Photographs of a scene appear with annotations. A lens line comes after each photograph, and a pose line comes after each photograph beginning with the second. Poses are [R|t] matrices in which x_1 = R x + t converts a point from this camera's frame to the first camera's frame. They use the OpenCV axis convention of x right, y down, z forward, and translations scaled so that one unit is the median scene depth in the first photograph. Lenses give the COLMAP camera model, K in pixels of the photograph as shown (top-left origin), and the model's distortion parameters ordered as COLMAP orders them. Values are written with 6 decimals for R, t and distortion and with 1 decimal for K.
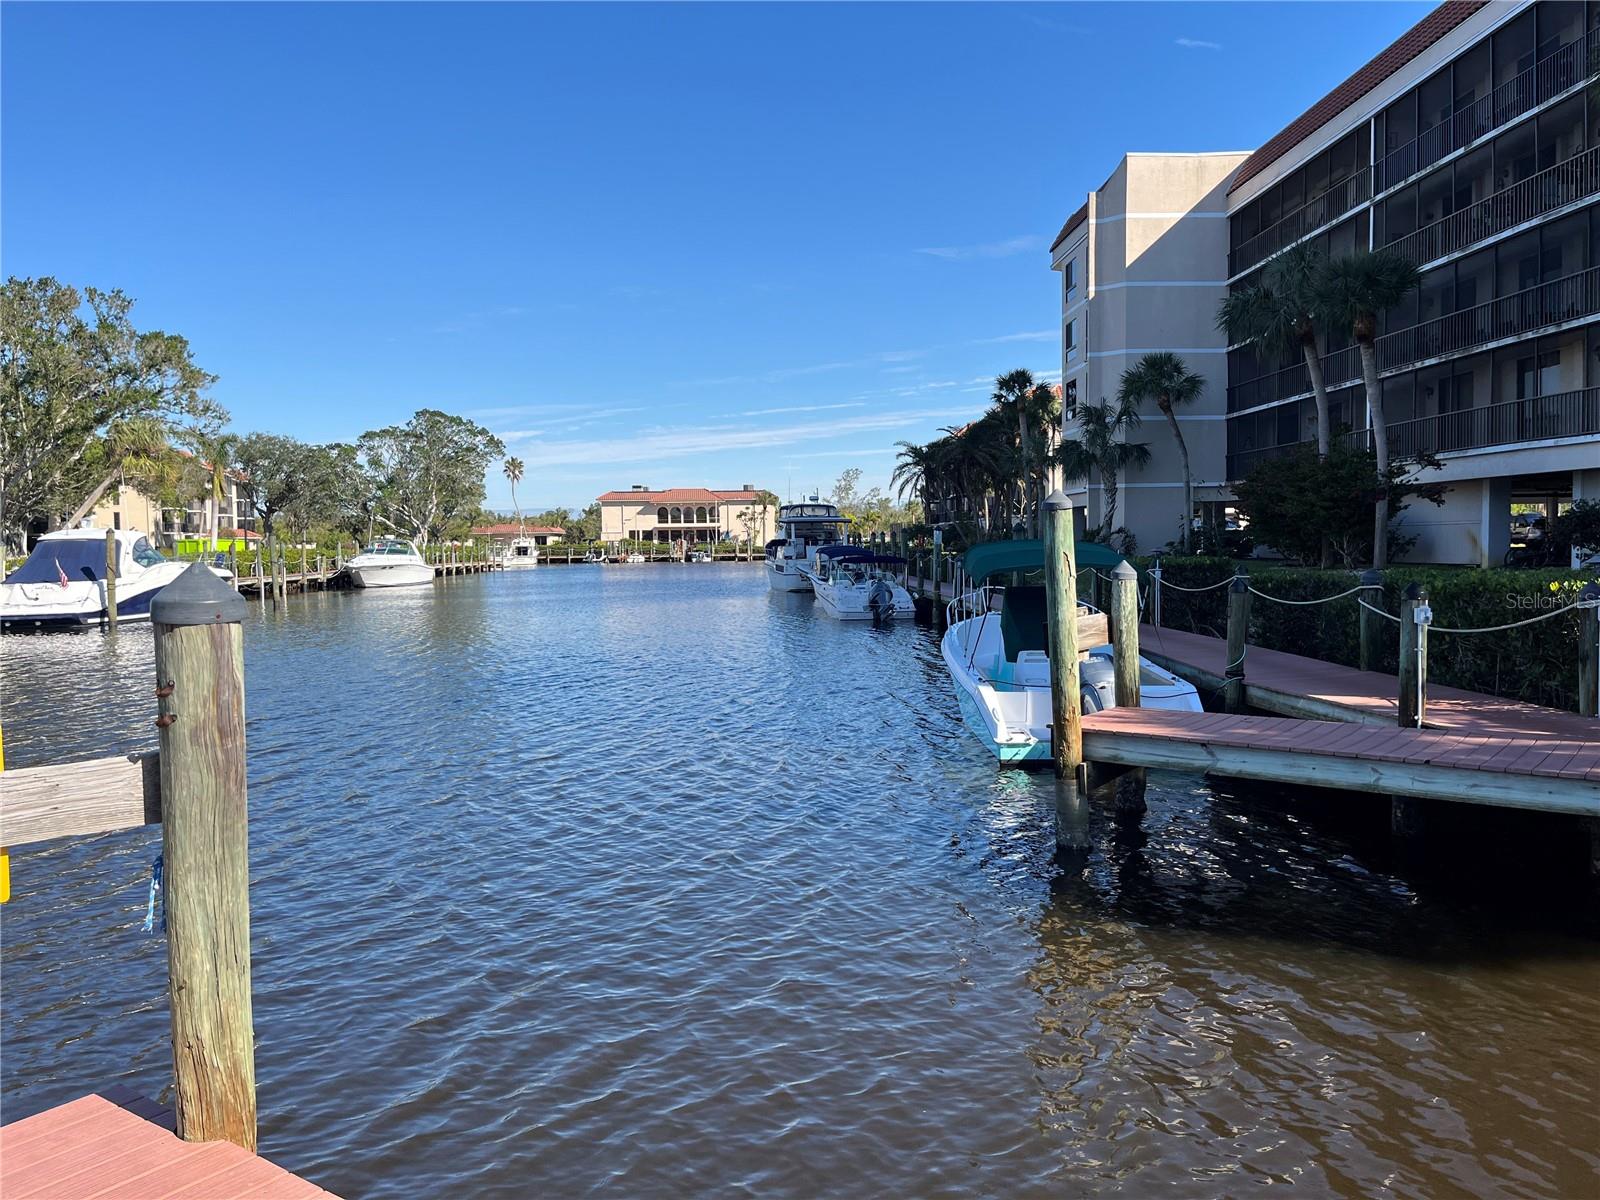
lens RADIAL K [[1215.9, 0, 799.3], [0, 1215.9, 606.3], [0, 0, 1]] dist [0.043739, -0.046304]
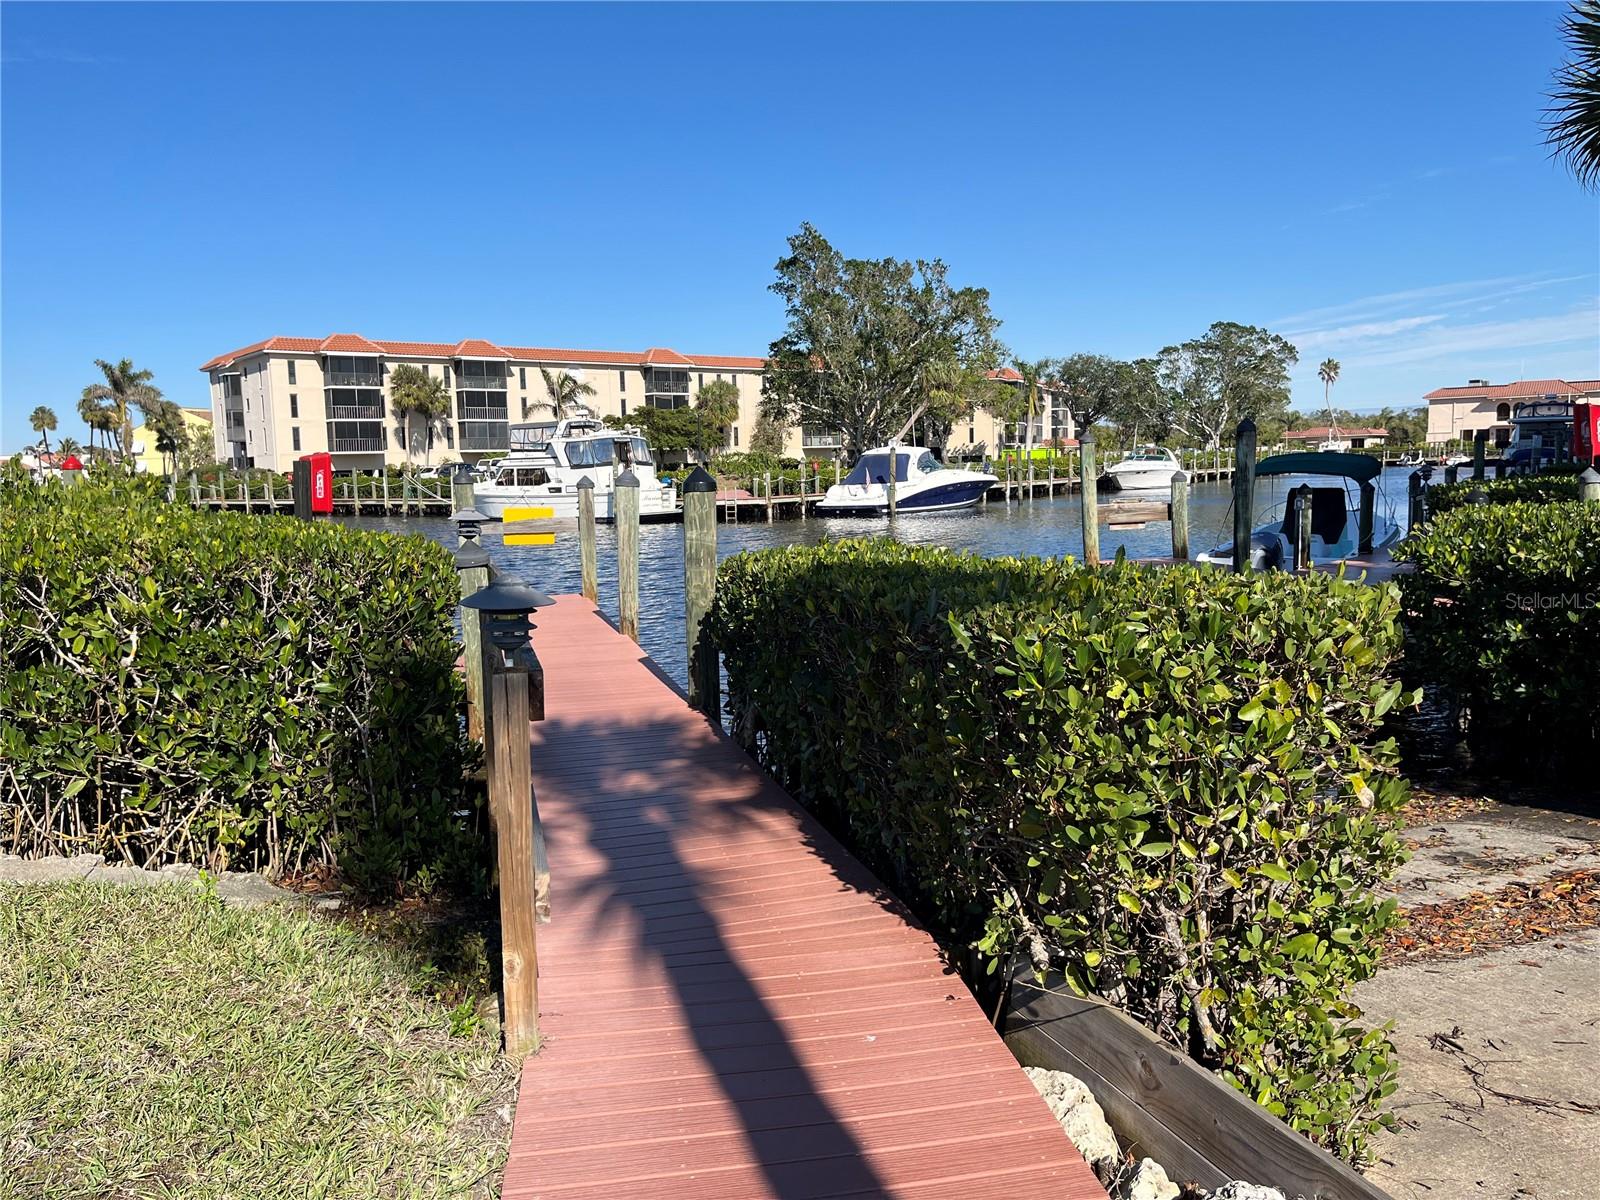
lens RADIAL K [[1215.9, 0, 799.6], [0, 1215.9, 601.2], [0, 0, 1]] dist [0.043739, -0.046304]
pose [[0.778543, 0.062388, -0.624483, 0.084029], [-0.016395, 0.996729, 0.079137, 0.002028], [0.627378, -0.051373, 0.777019, -0.060911]]
